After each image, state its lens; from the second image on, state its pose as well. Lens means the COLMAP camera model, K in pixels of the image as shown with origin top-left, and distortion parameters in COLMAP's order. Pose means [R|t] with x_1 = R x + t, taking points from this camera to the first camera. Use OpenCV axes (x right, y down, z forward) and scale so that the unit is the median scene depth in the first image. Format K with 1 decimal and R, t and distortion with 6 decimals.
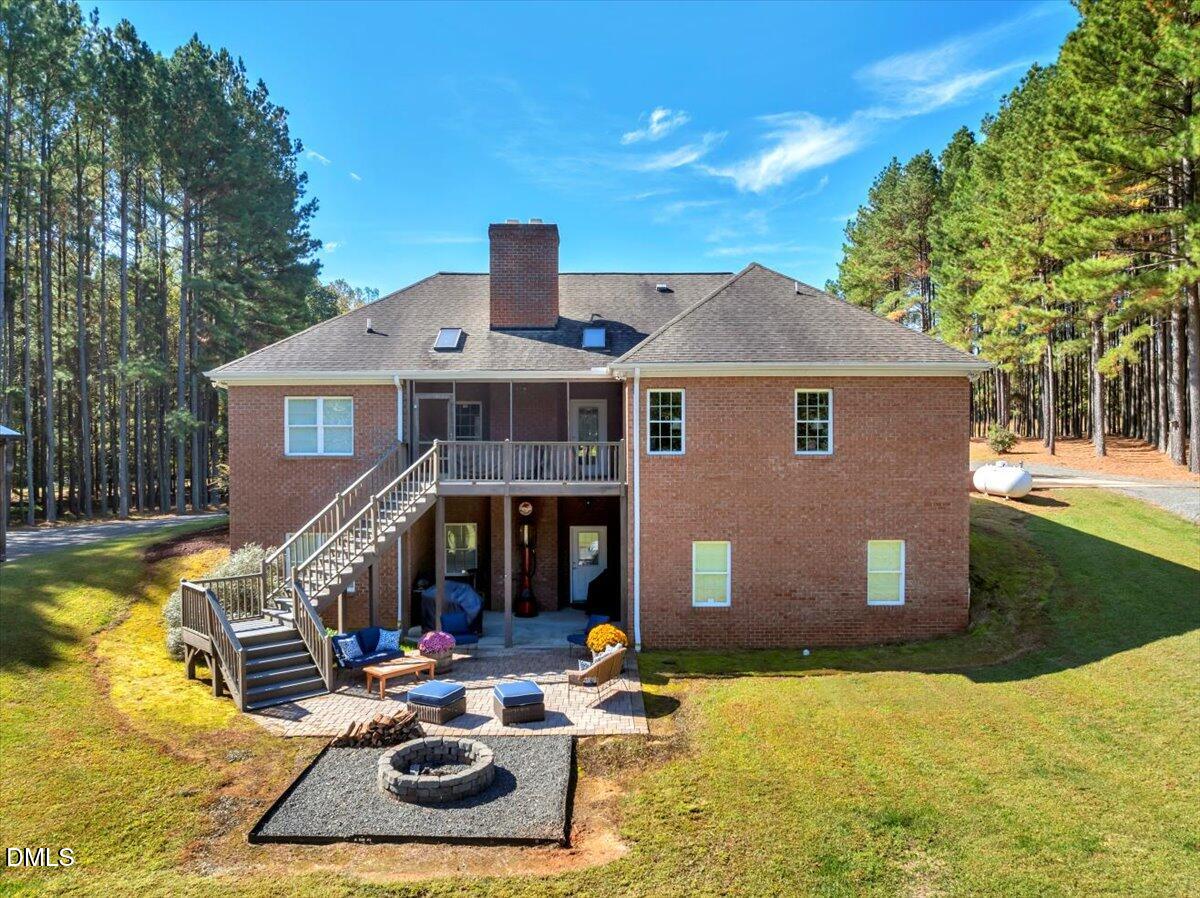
lens RADIAL K [[836.6, 0, 567.3], [0, 836.6, 438.3], [0, 0, 1]] dist [-0.019394, -0.001890]
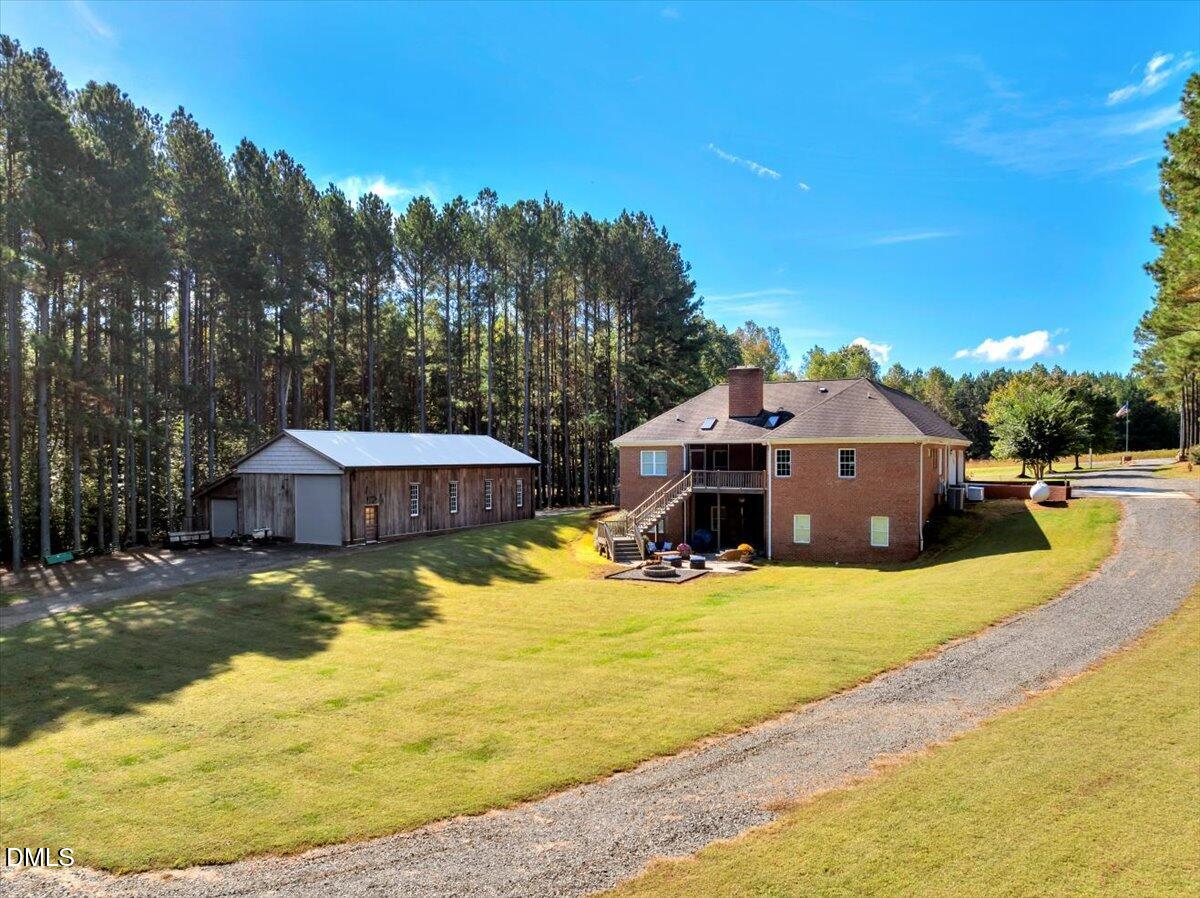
lens RADIAL K [[836.6, 0, 567.3], [0, 836.6, 438.3], [0, 0, 1]] dist [-0.019394, -0.001890]
pose [[0.865503, -0.009195, -0.500819, 0.654184], [0.003326, 0.999915, -0.012611, -0.052191], [0.500892, 0.009250, 0.865460, -1.132547]]
